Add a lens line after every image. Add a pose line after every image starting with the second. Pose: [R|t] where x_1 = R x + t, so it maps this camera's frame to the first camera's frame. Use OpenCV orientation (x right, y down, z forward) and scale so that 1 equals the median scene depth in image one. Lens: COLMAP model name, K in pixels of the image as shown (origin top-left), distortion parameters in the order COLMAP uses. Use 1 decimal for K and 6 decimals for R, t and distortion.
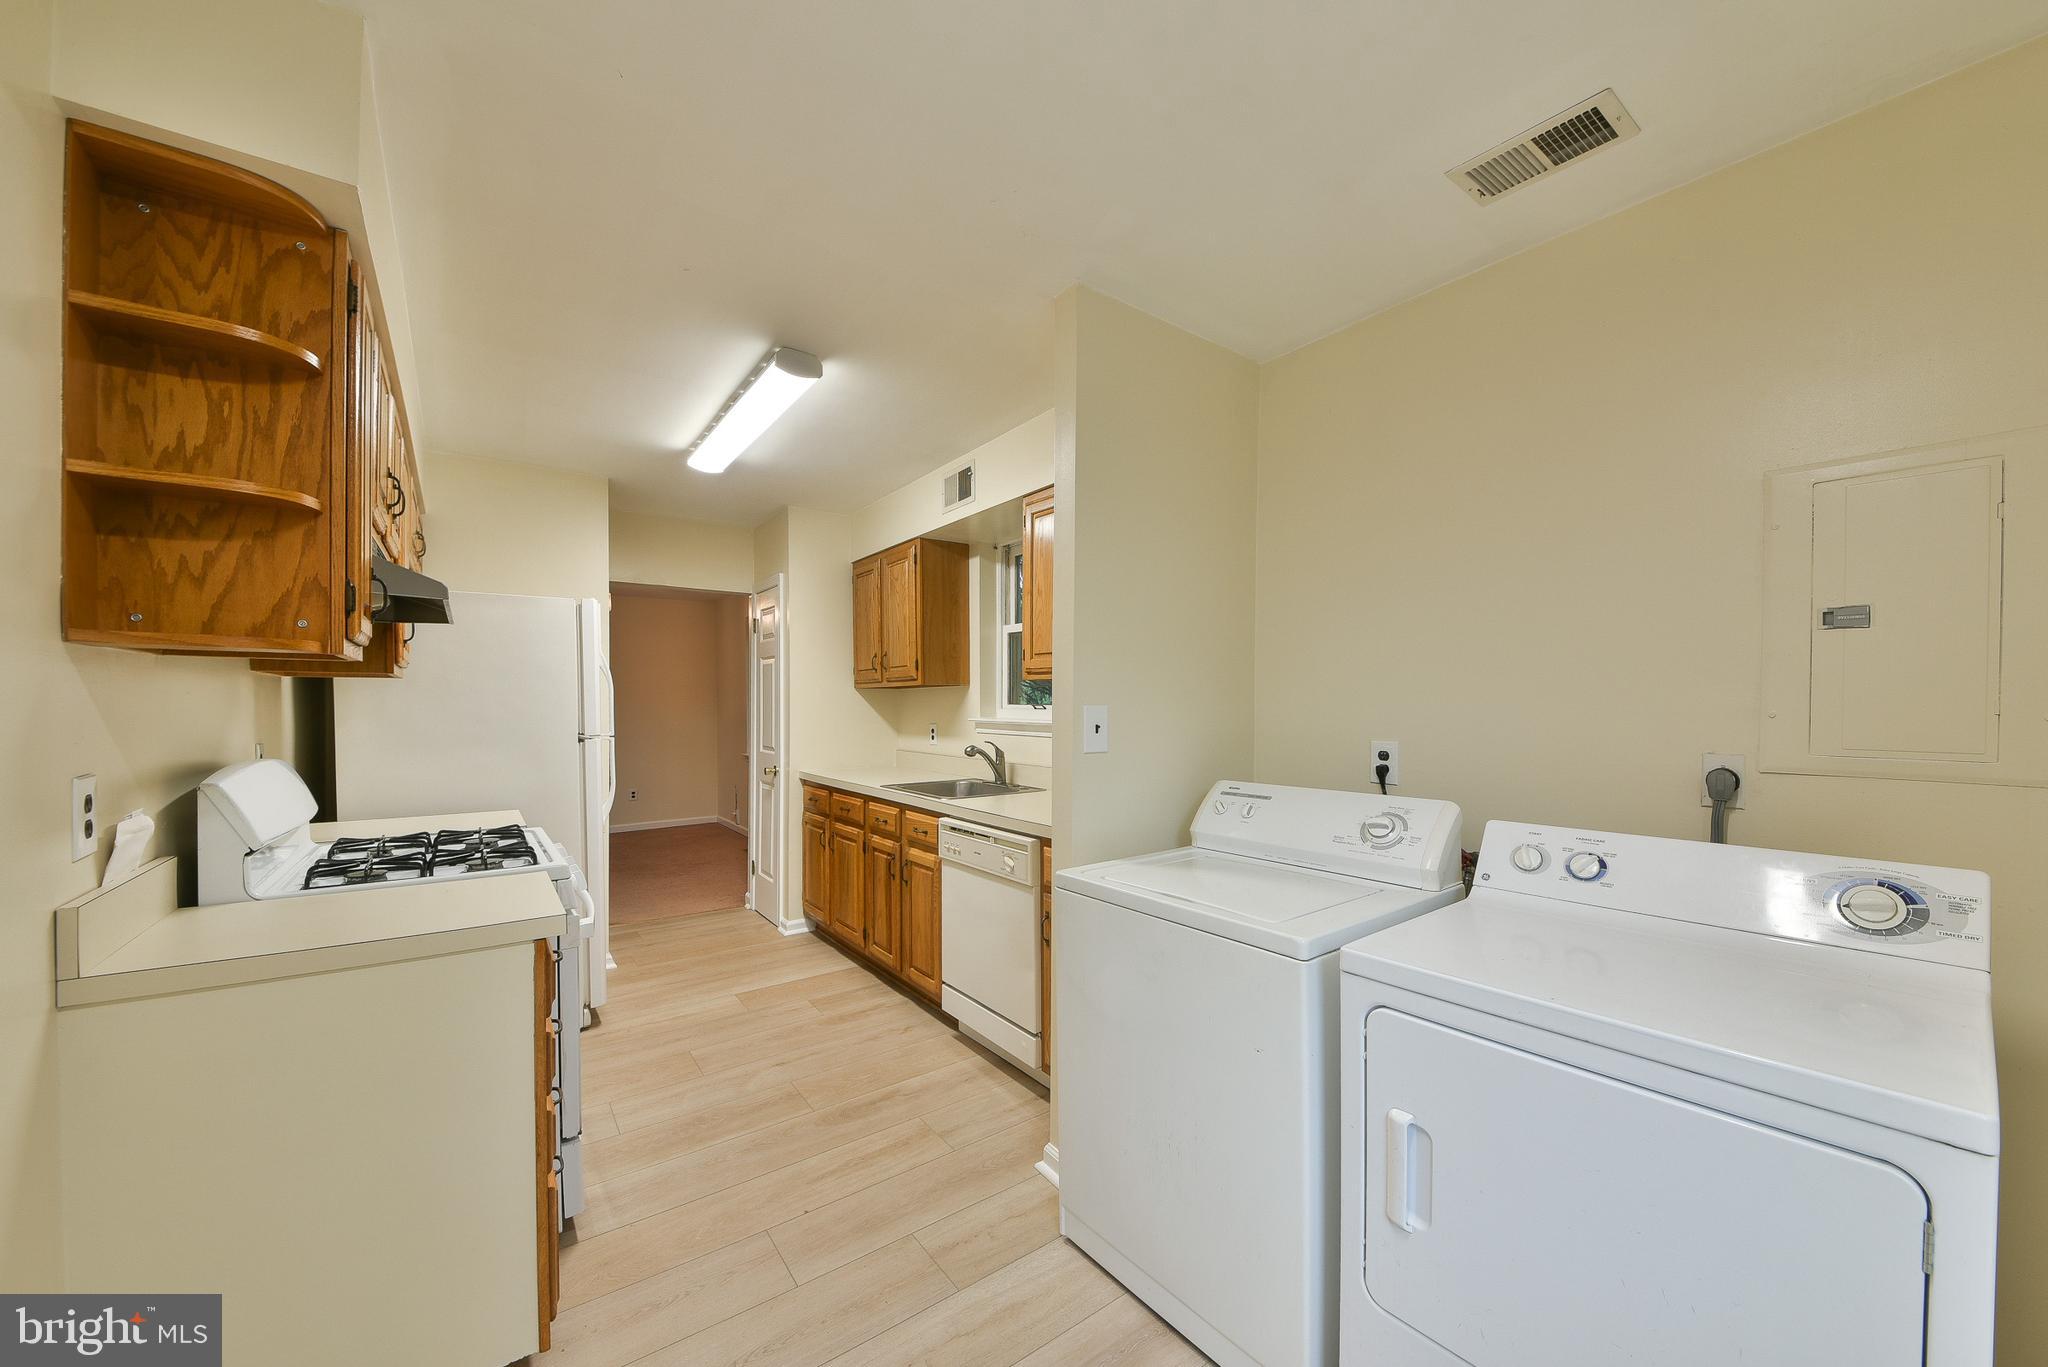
lens RADIAL K [[736.7, 0, 1012.1], [0, 736.7, 676.1], [0, 0, 1]] dist [0.024768, -0.022841]
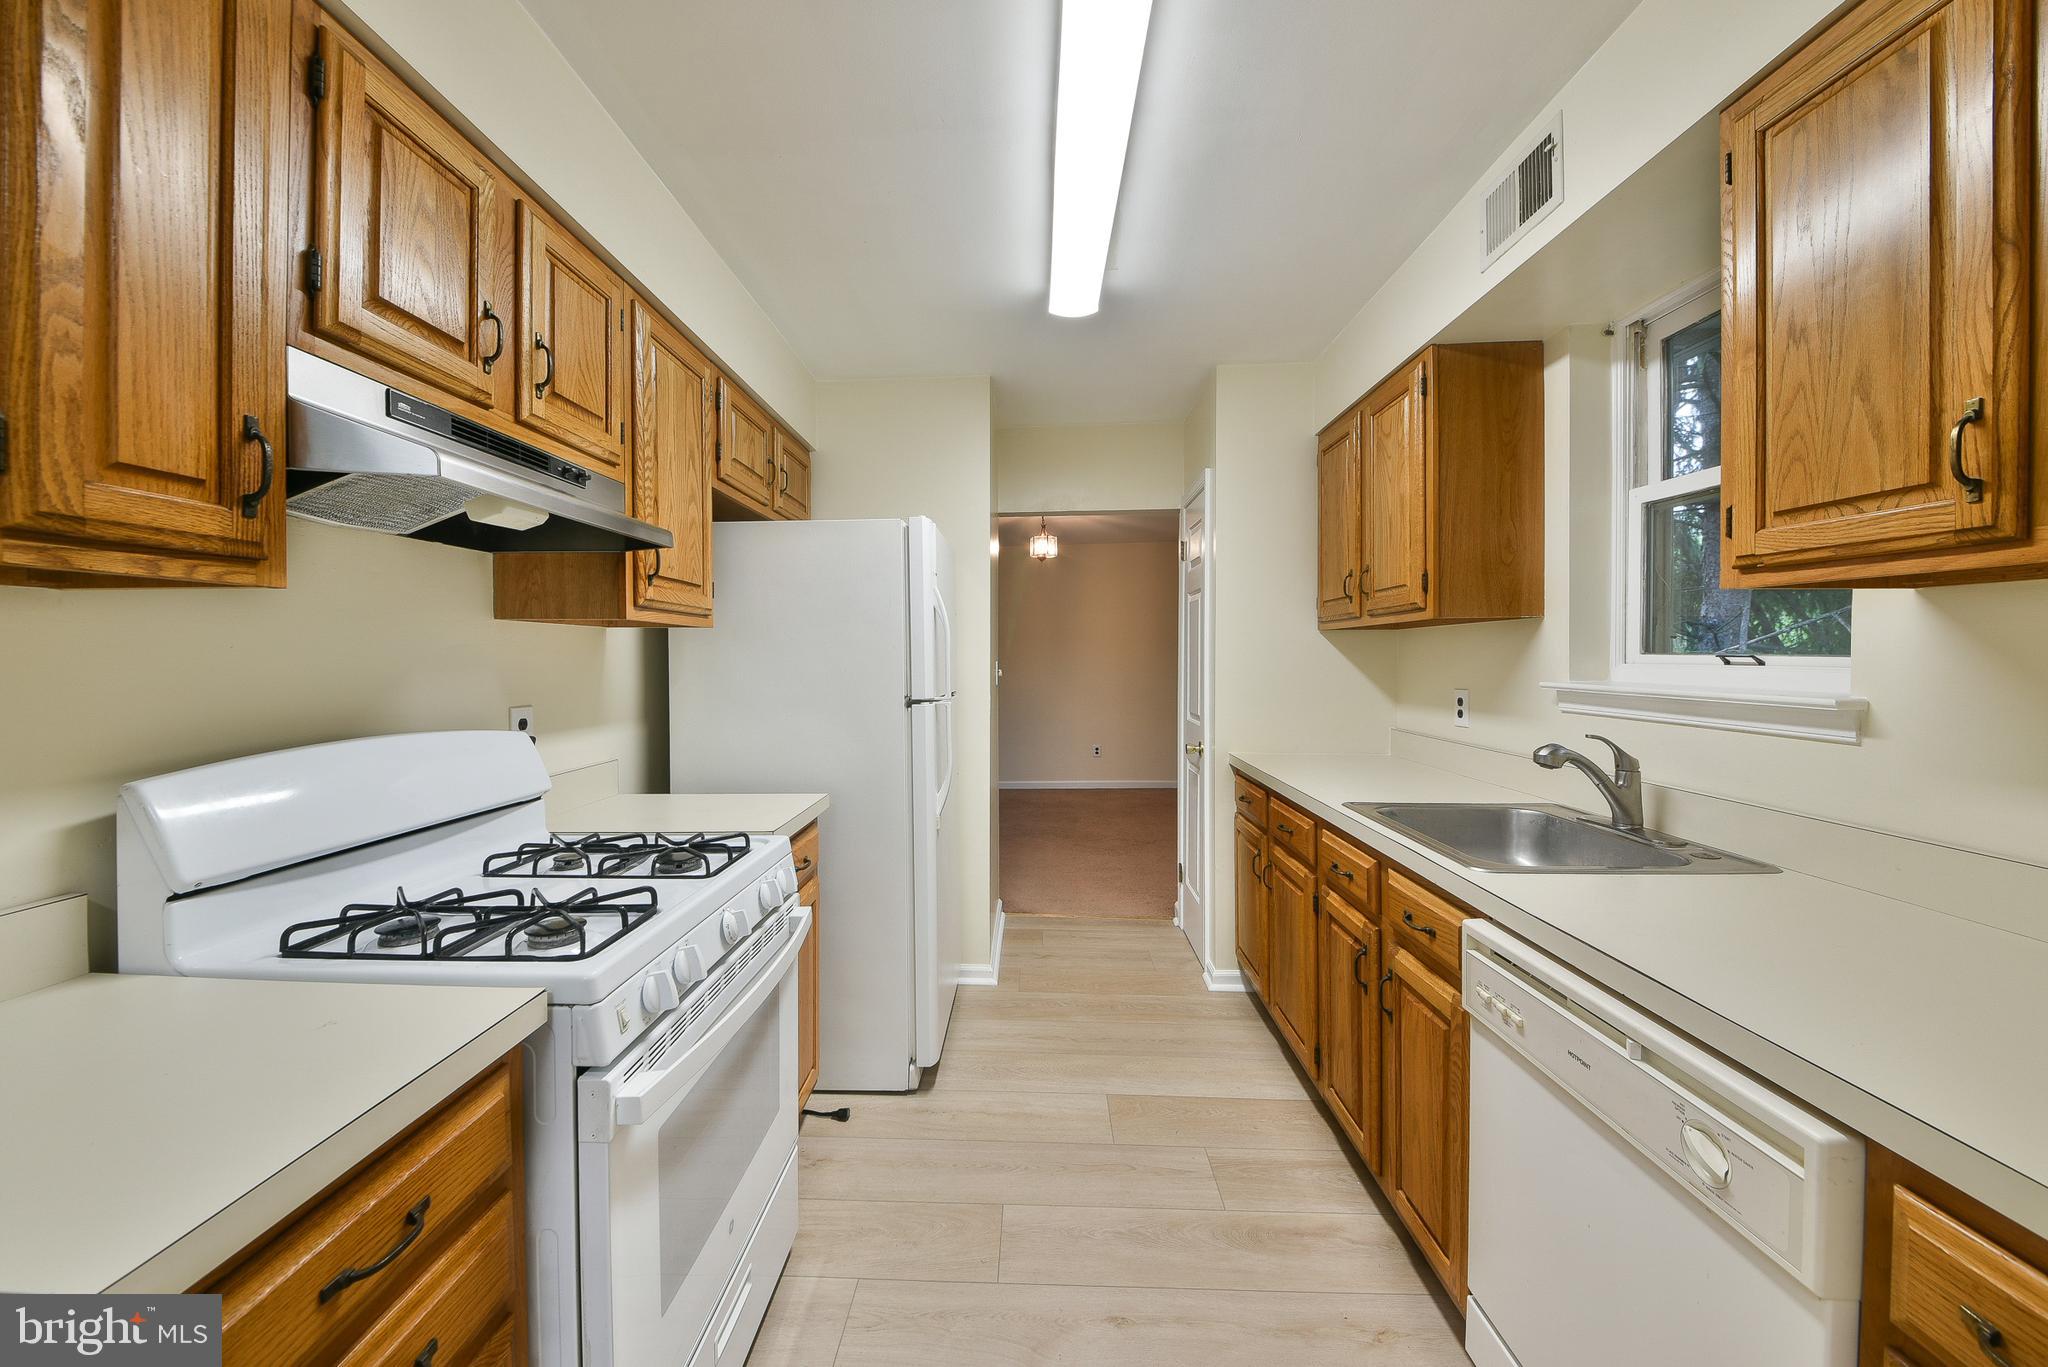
lens RADIAL K [[736.7, 0, 1012.1], [0, 736.7, 676.1], [0, 0, 1]] dist [0.024768, -0.022841]
pose [[0.787622, 0.012085, -0.616041, -0.032676], [0.030376, 0.997830, 0.058410, 0.013301], [0.615410, -0.064718, 0.785546, 0.396184]]
